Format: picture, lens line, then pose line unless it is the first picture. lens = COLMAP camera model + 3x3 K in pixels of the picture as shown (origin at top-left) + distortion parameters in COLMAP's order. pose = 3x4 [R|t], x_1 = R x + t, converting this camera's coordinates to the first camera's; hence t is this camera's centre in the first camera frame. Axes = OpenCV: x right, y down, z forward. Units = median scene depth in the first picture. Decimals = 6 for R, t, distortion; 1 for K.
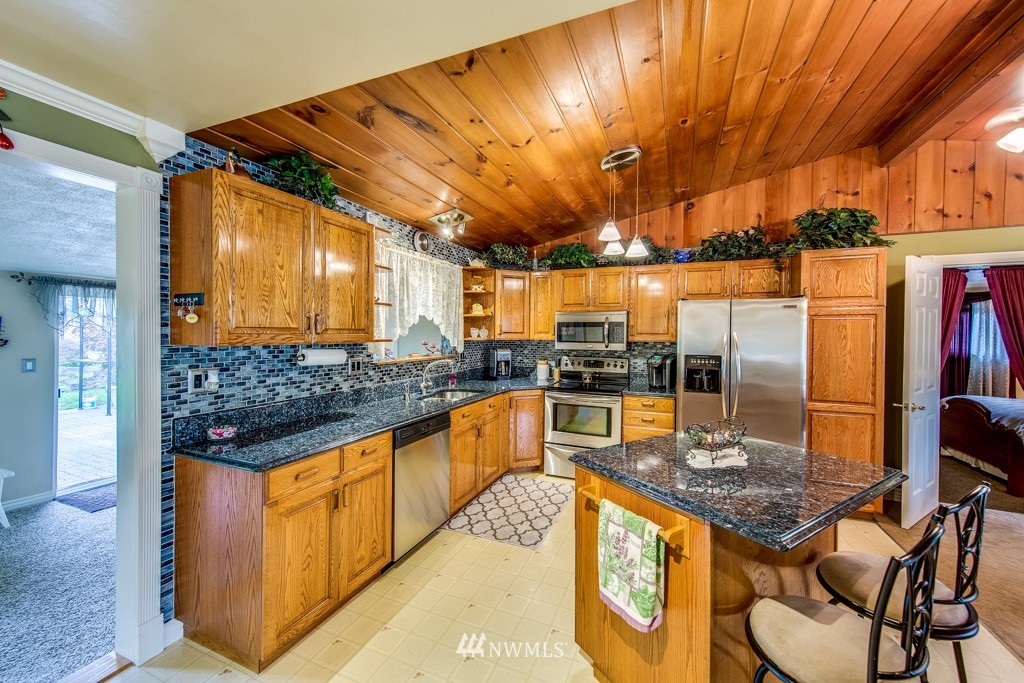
lens RADIAL K [[396.0, 0, 518.2], [0, 396.0, 337.7], [0, 0, 1]] dist [0.004562, 0.000010]
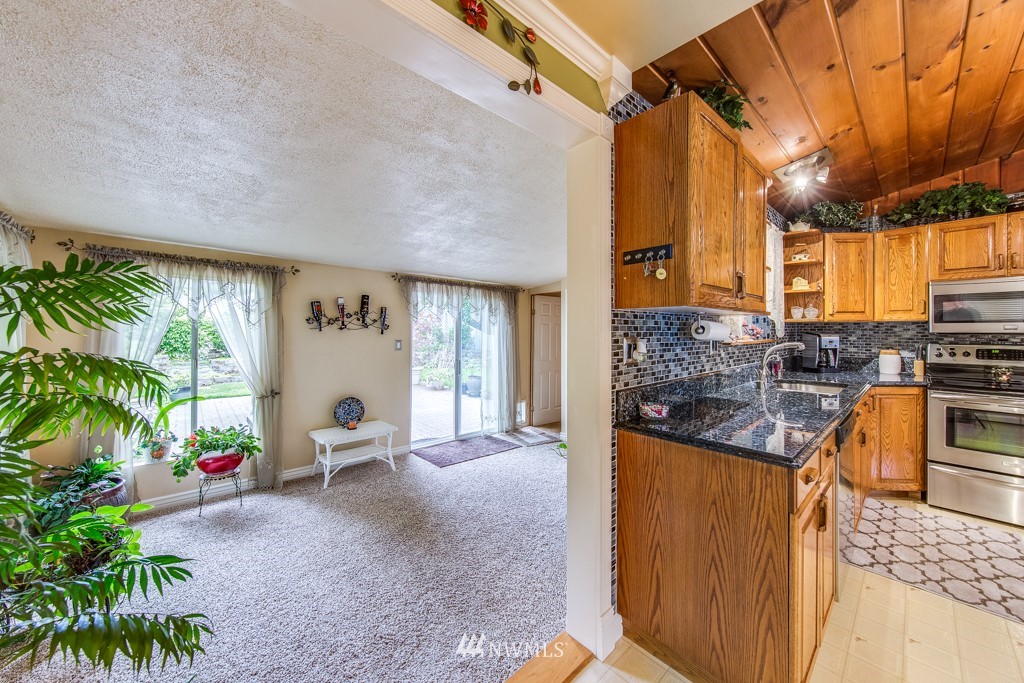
lens RADIAL K [[372.9, 0, 512.7], [0, 372.9, 330.8], [0, 0, 1]] dist [0.002391, 0.000007]
pose [[0.904918, -0.008540, -0.425500, -0.369061], [0.002251, 0.999881, -0.015282, 0.041106], [0.425579, 0.012871, 0.904830, 0.065103]]
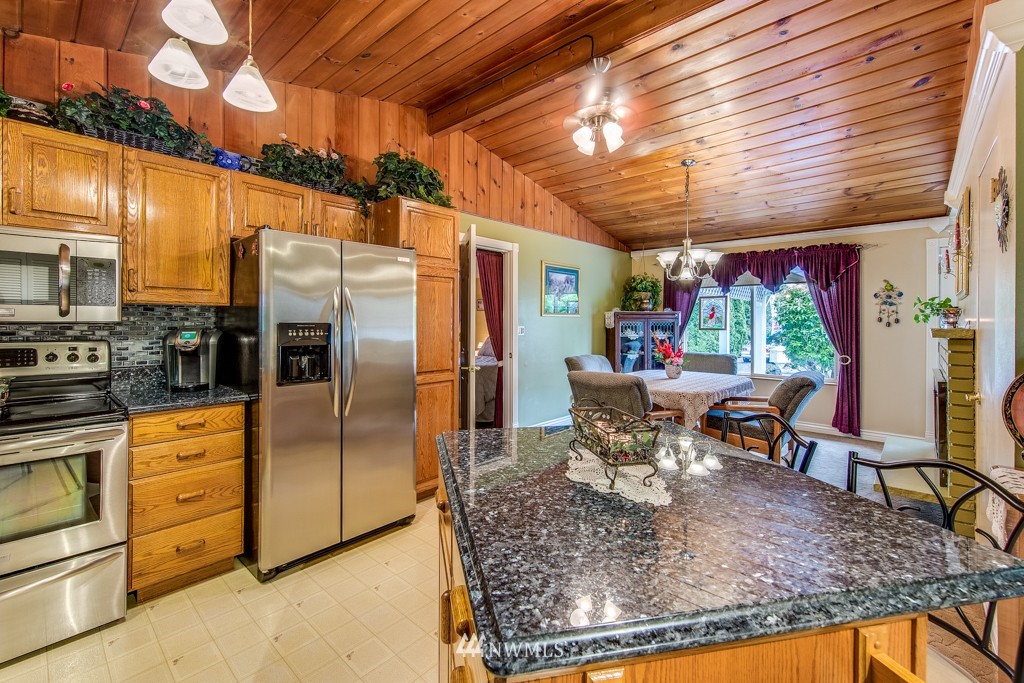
lens RADIAL K [[439.8, 0, 506.1], [0, 439.8, 321.7], [0, 0, 1]] dist [-0.000219, -0.000209]
pose [[0.352651, -0.007821, 0.935722, -0.062308], [0.009451, 0.999944, 0.004796, 0.038769], [-0.935707, 0.007152, 0.352705, 0.435060]]
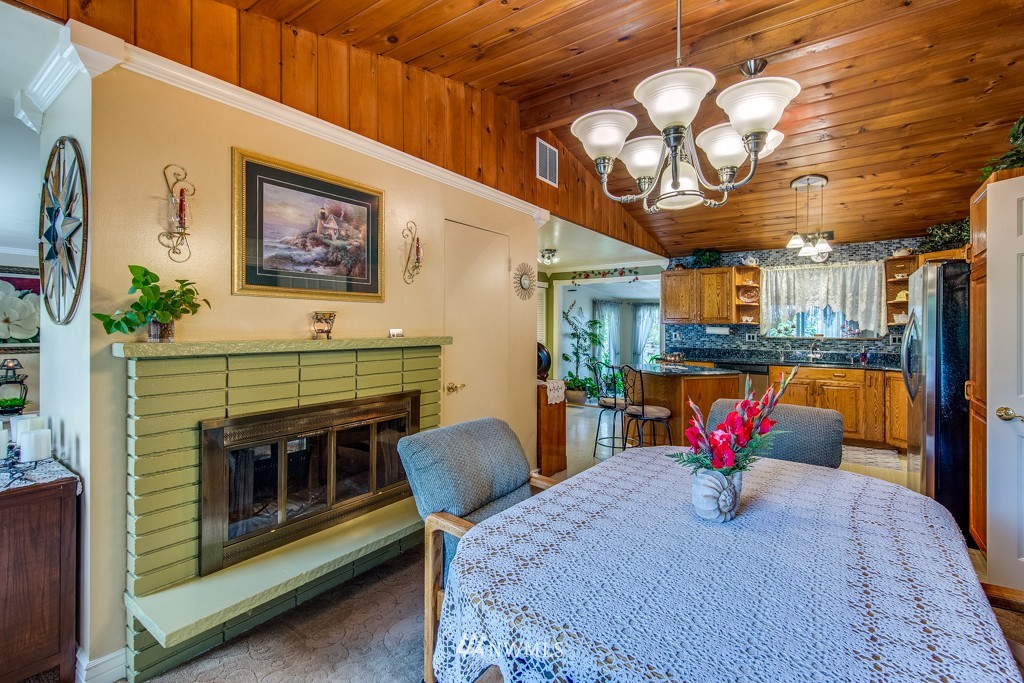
lens RADIAL K [[469.0, 0, 513.2], [0, 469.0, 324.0], [0, 0, 1]] dist [0.020544, 0.000025]
pose [[-0.239376, -0.014810, -0.970814, 1.632260], [-0.017130, 0.999792, -0.011028, 0.041821], [0.970776, 0.013991, -0.239580, 0.351012]]
